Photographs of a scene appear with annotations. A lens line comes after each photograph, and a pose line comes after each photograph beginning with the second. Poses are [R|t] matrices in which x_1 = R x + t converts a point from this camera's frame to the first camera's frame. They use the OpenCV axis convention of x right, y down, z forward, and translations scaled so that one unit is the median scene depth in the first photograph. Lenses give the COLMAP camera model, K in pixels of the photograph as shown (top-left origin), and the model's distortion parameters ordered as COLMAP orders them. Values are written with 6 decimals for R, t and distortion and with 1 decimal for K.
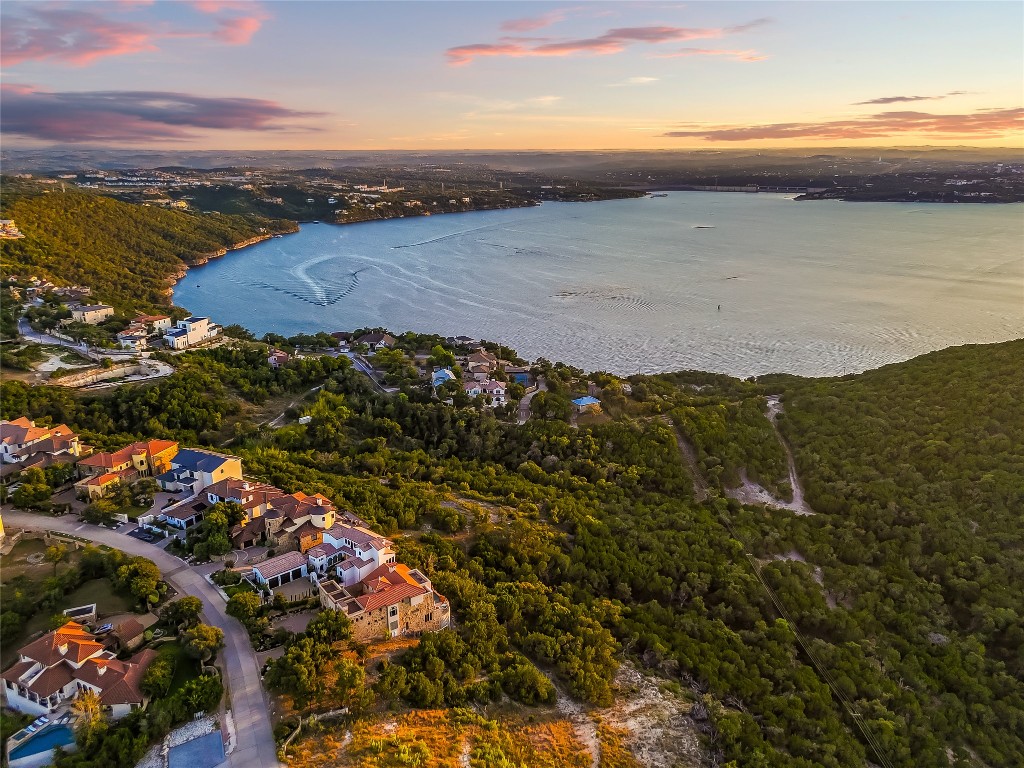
lens RADIAL K [[759.7, 0, 512.7], [0, 759.7, 379.0], [0, 0, 1]] dist [0.084229, -0.085606]
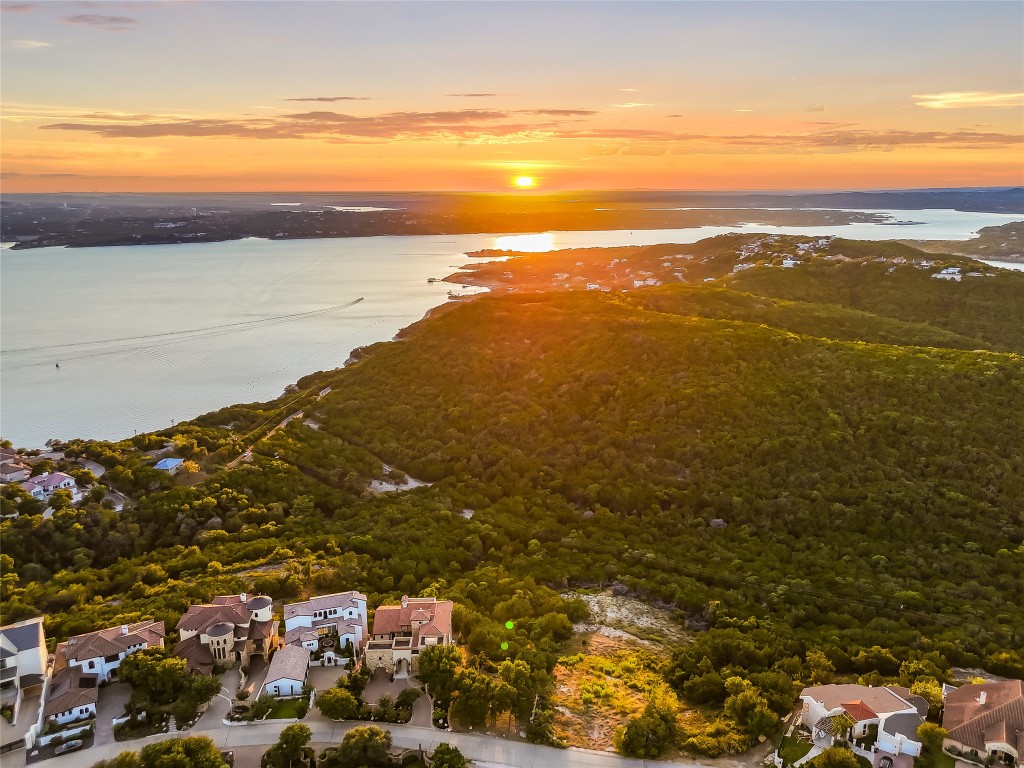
lens RADIAL K [[759.7, 0, 512.7], [0, 759.7, 379.0], [0, 0, 1]] dist [0.084229, -0.085606]
pose [[0.569164, -0.204049, 0.796502, -0.537867], [0.247803, 0.966245, 0.070459, -0.043795], [-0.783994, 0.157273, 0.600516, 0.170396]]
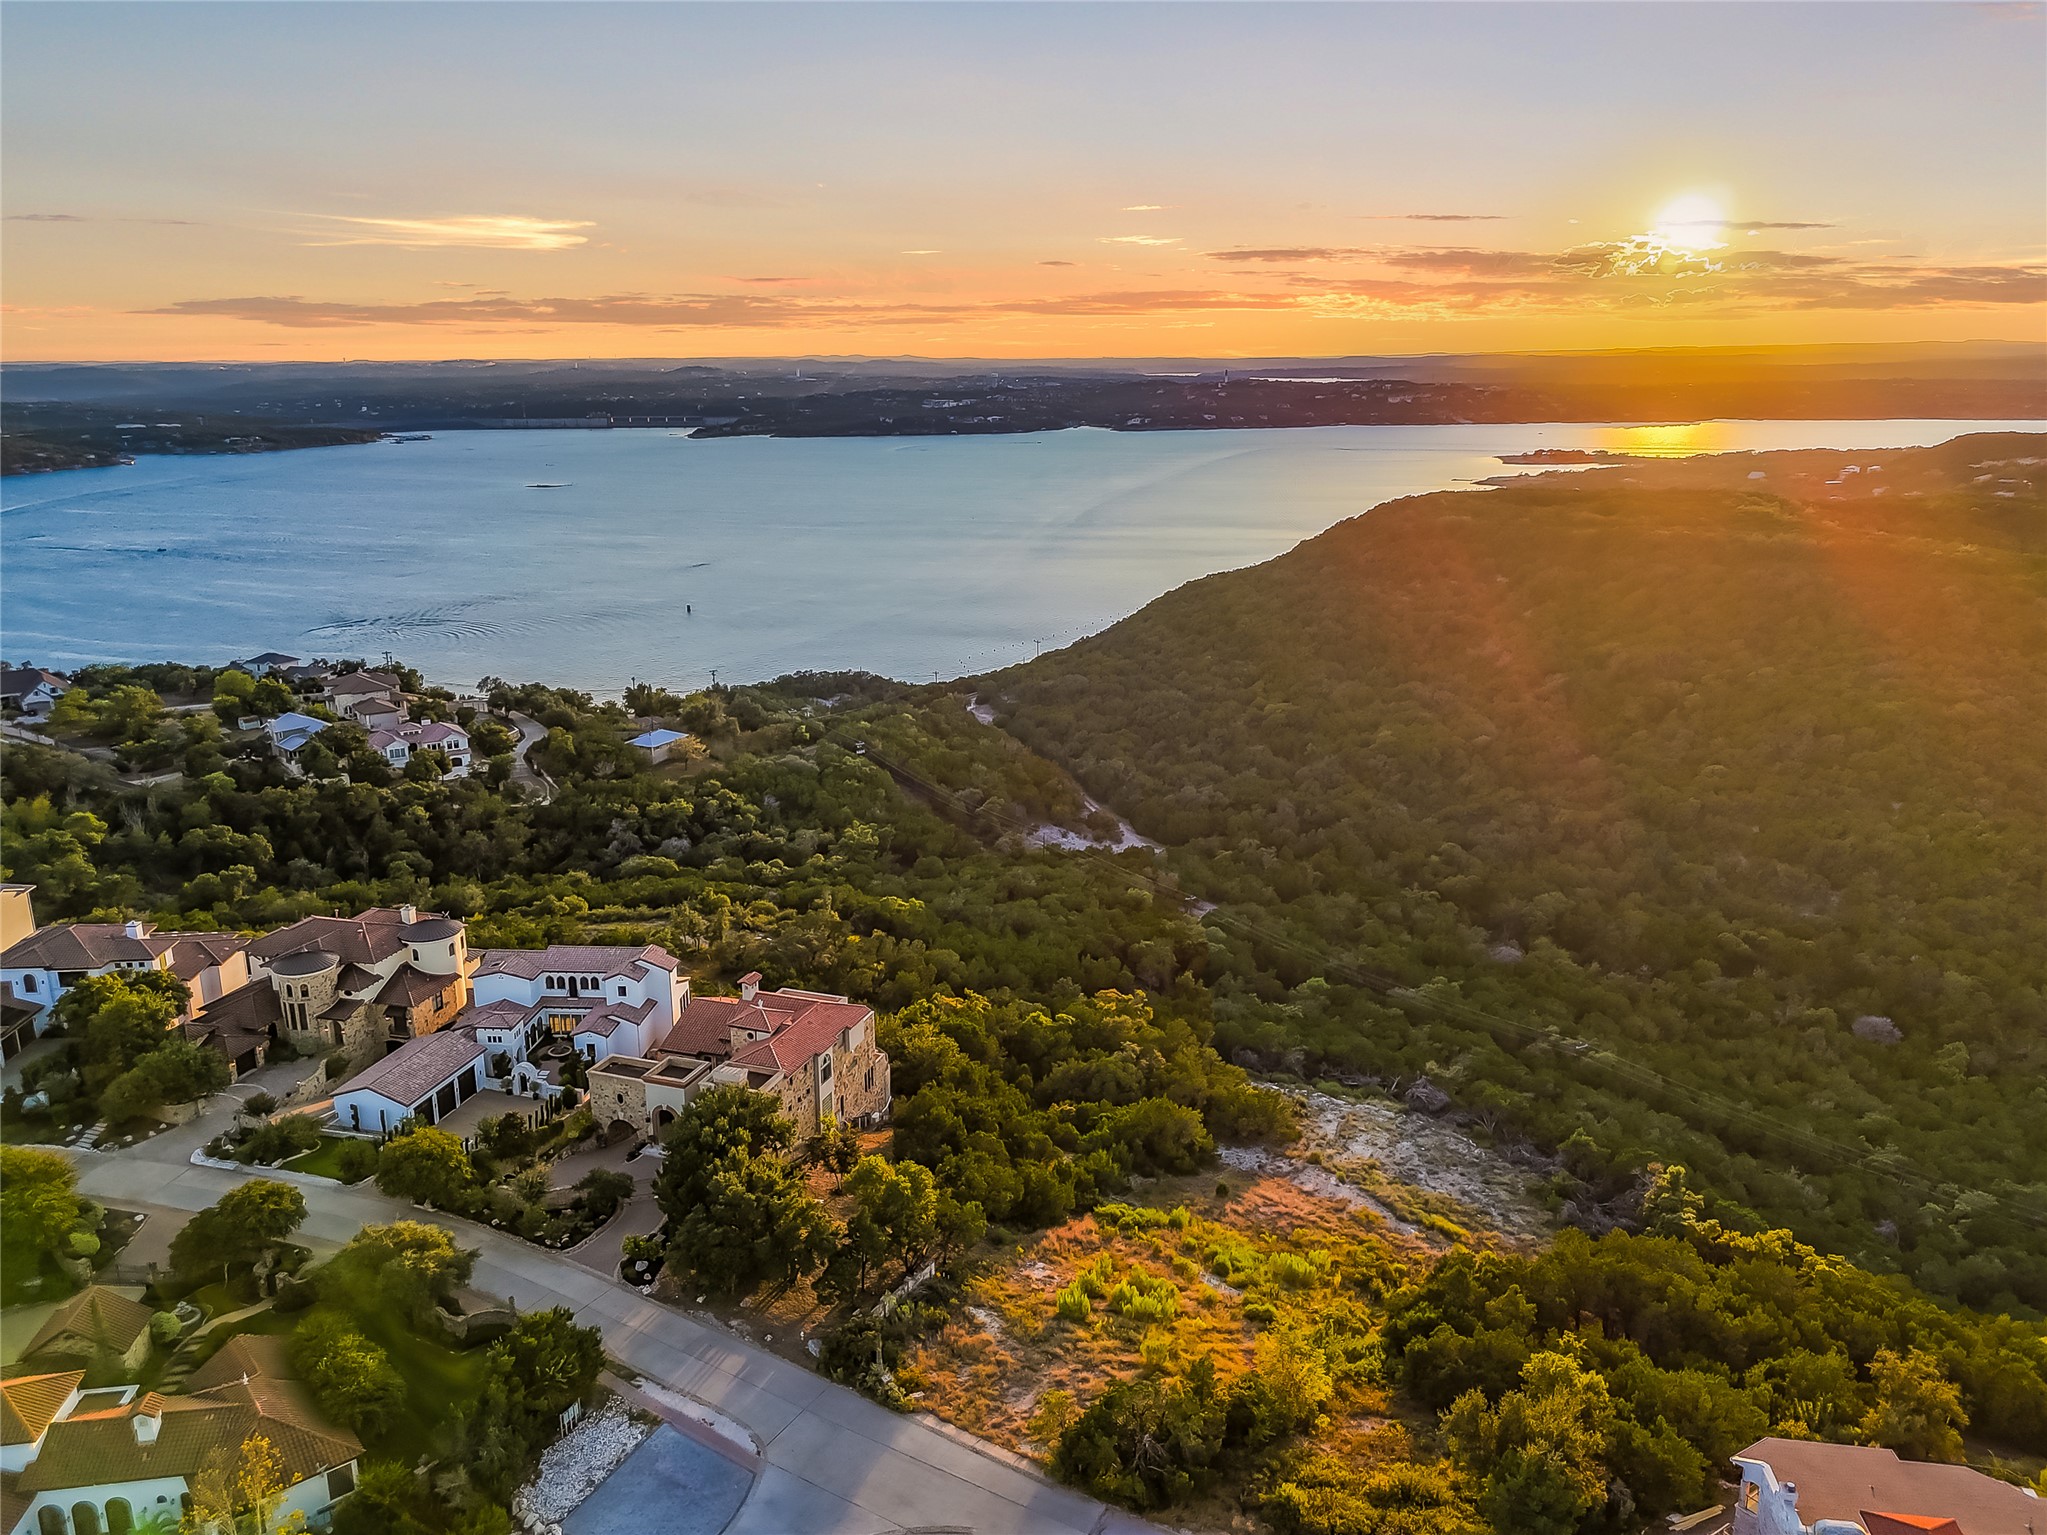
lens RADIAL K [[1512.9, 0, 1023.5], [0, 1512.9, 767.5], [0, 0, 1]] dist [0.088529, -0.093015]
pose [[0.834065, -0.151801, 0.530370, -0.291720], [0.169106, 0.985466, 0.016120, 0.097855], [-0.525108, 0.076244, 0.847613, 0.172181]]
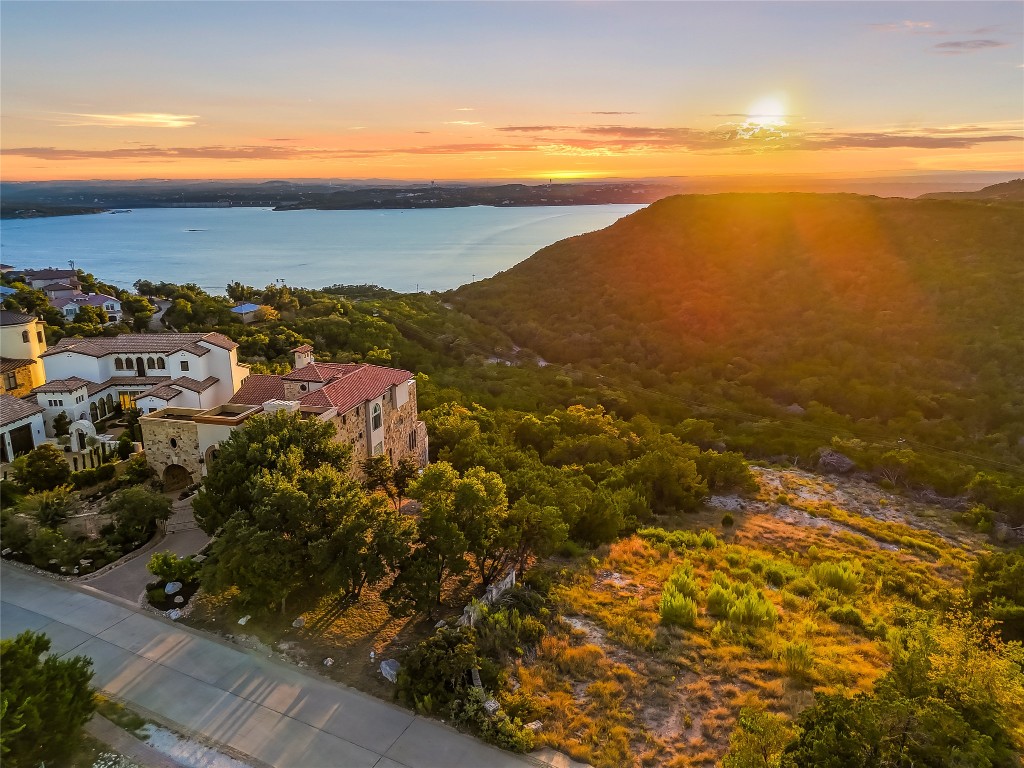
lens RADIAL K [[759.7, 0, 512.7], [0, 759.7, 379.0], [0, 0, 1]] dist [0.084229, -0.085606]
pose [[0.784561, -0.165233, 0.597631, -0.217529], [0.190110, 0.981521, 0.021796, 0.181481], [-0.590189, 0.096516, 0.801475, 0.389645]]
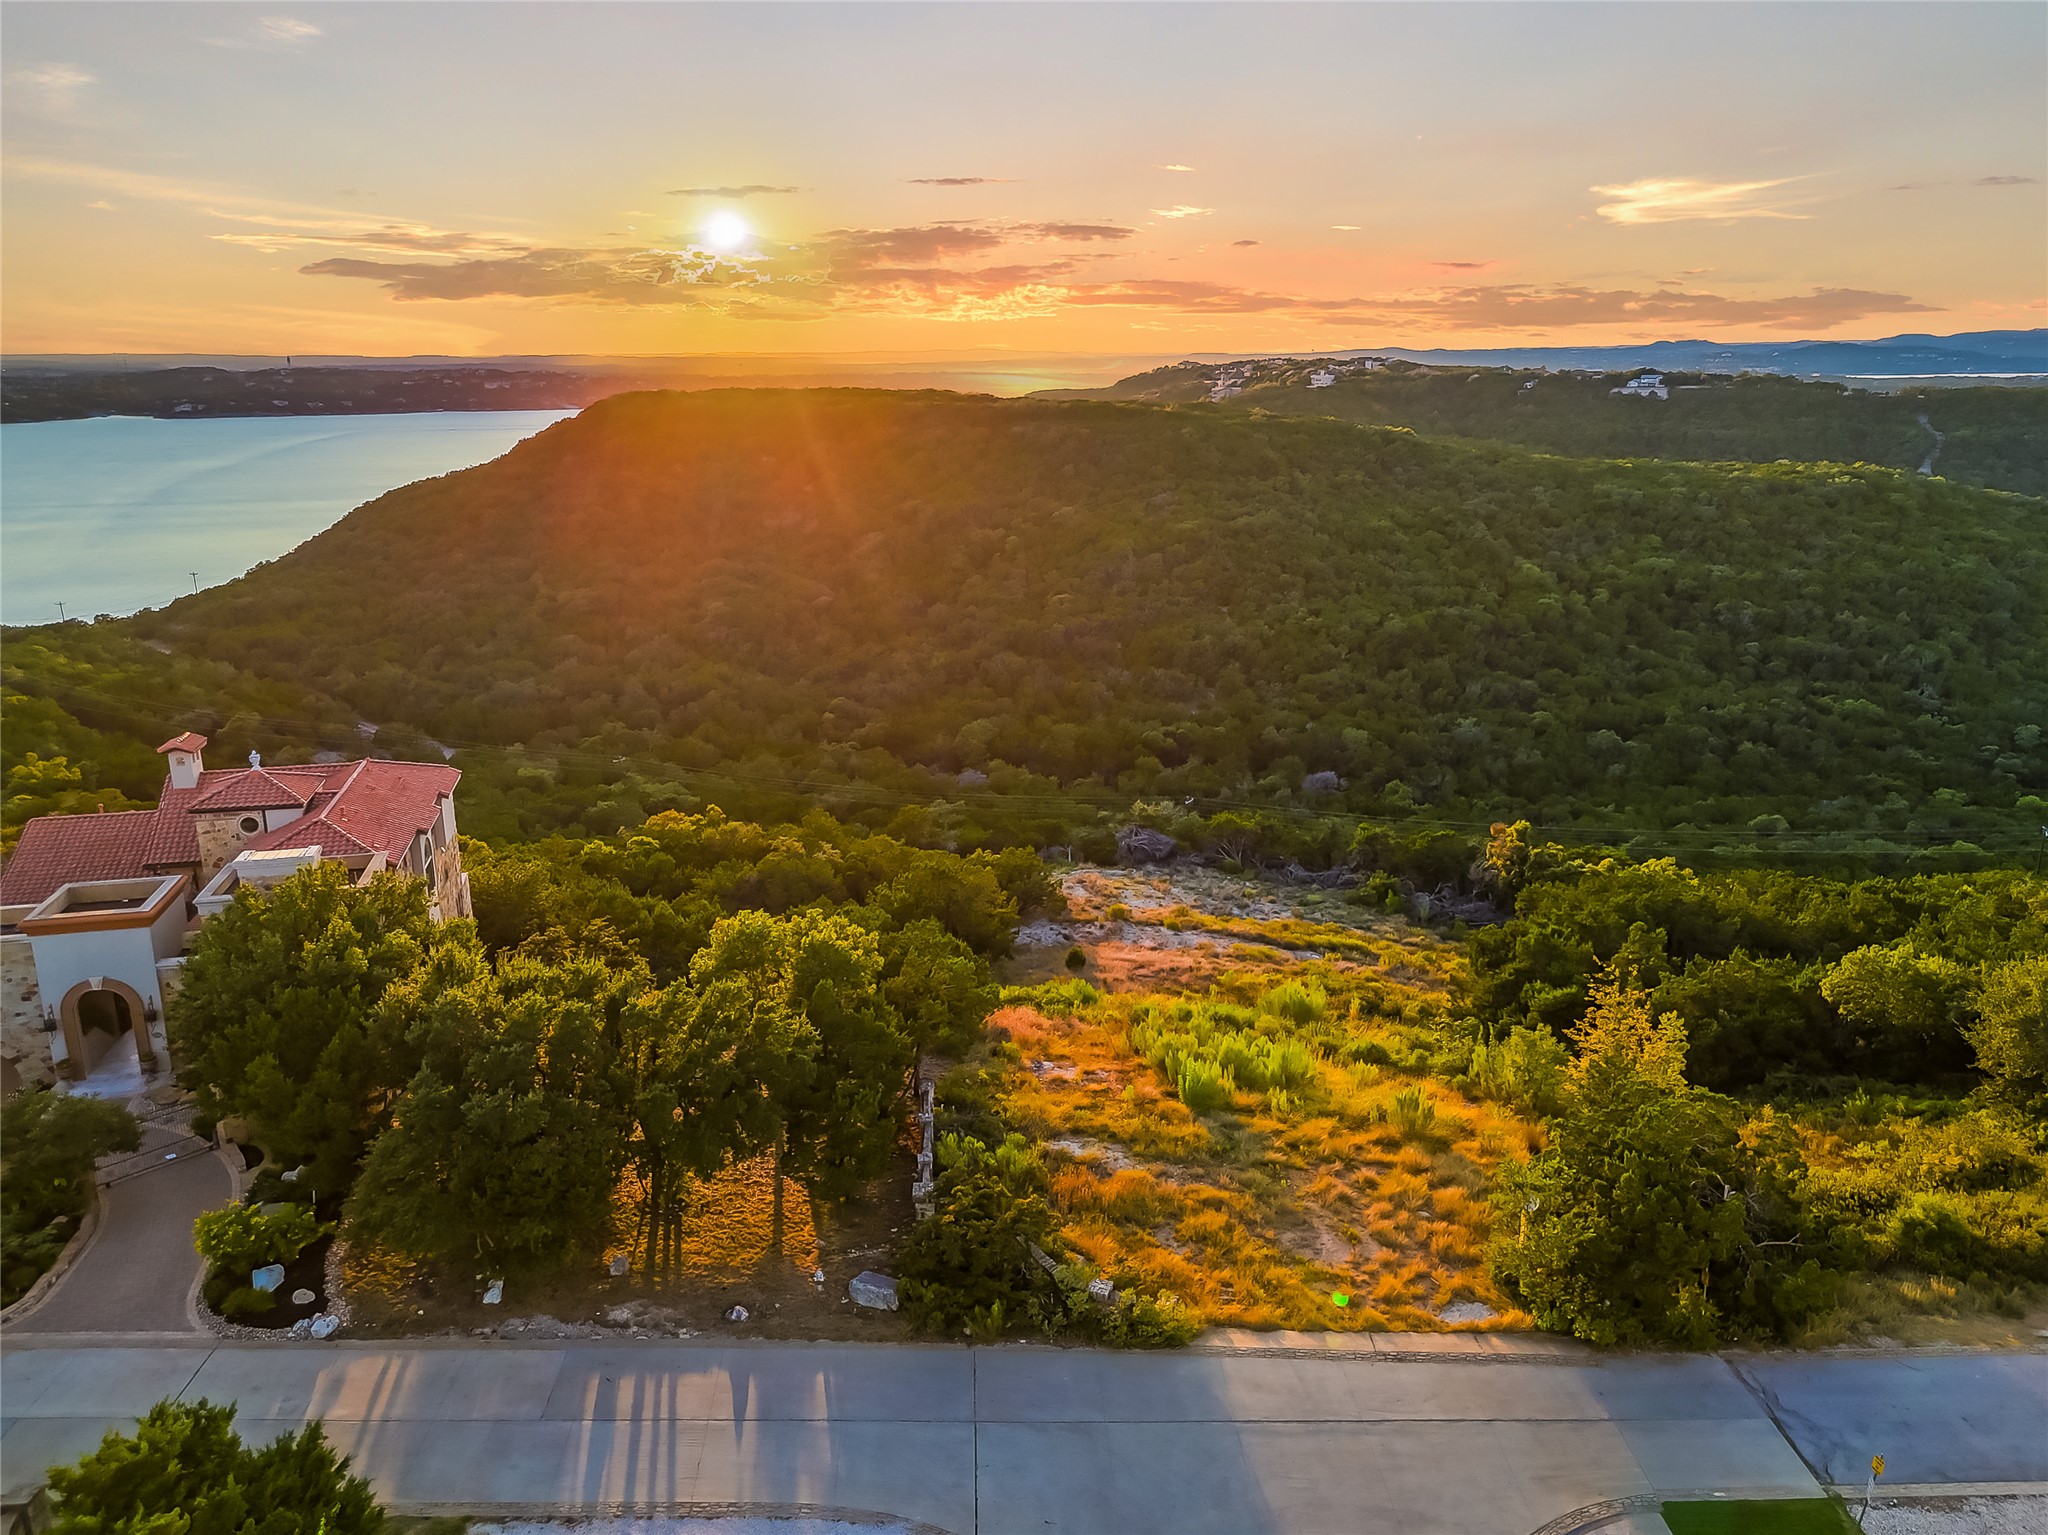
lens RADIAL K [[1513.6, 0, 1024.0], [0, 1513.6, 767.5], [0, 0, 1]] dist [0.088529, -0.093015]
pose [[0.404671, -0.242495, 0.881724, -0.272733], [0.272165, 0.952443, 0.137033, 0.168297], [-0.873022, 0.184521, 0.451425, 0.434323]]
